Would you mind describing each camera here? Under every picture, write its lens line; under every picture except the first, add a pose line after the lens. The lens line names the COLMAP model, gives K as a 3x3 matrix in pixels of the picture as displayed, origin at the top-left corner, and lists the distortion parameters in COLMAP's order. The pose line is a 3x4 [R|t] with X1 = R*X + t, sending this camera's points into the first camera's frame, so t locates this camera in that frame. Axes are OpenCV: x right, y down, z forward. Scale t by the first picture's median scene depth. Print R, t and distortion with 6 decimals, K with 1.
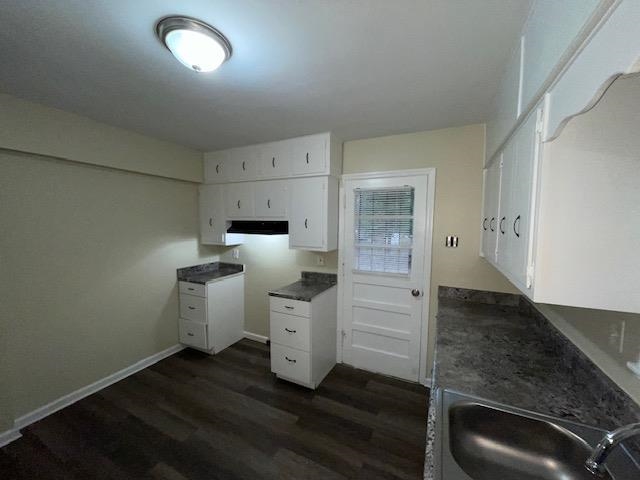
lens RADIAL K [[256.7, 0, 318.4], [0, 256.7, 240.0], [0, 0, 1]] dist [-0.002568, -0.000321]
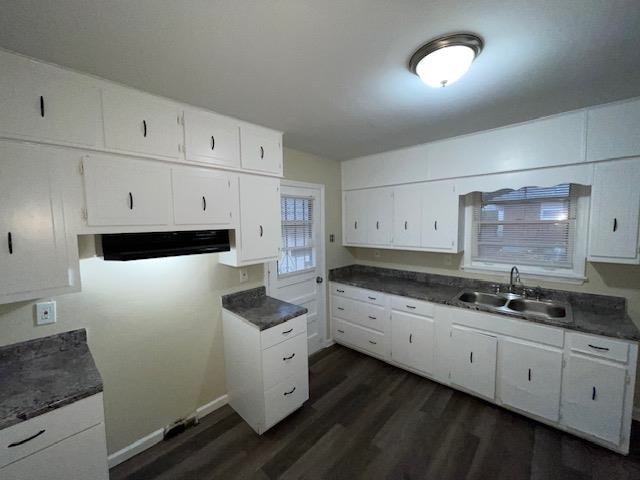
lens RADIAL K [[256.7, 0, 321.8], [0, 256.7, 240.1], [0, 0, 1]] dist [-0.002568, -0.000321]
pose [[0.273077, -0.085599, 0.958176, -0.837901], [0.083430, 0.994388, 0.065056, -0.077740], [-0.958368, 0.062175, 0.278686, 0.621032]]
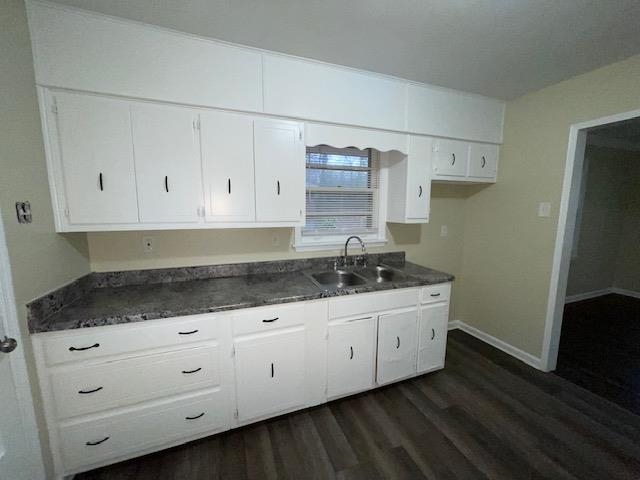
lens RADIAL K [[256.7, 0, 317.9], [0, 256.7, 242.1], [0, 0, 1]] dist [-0.002568, -0.000321]
pose [[-0.737980, -0.105473, 0.666529, -0.232909], [0.032523, 0.981003, 0.191246, -0.011335], [-0.674038, 0.162813, -0.720531, 0.932137]]
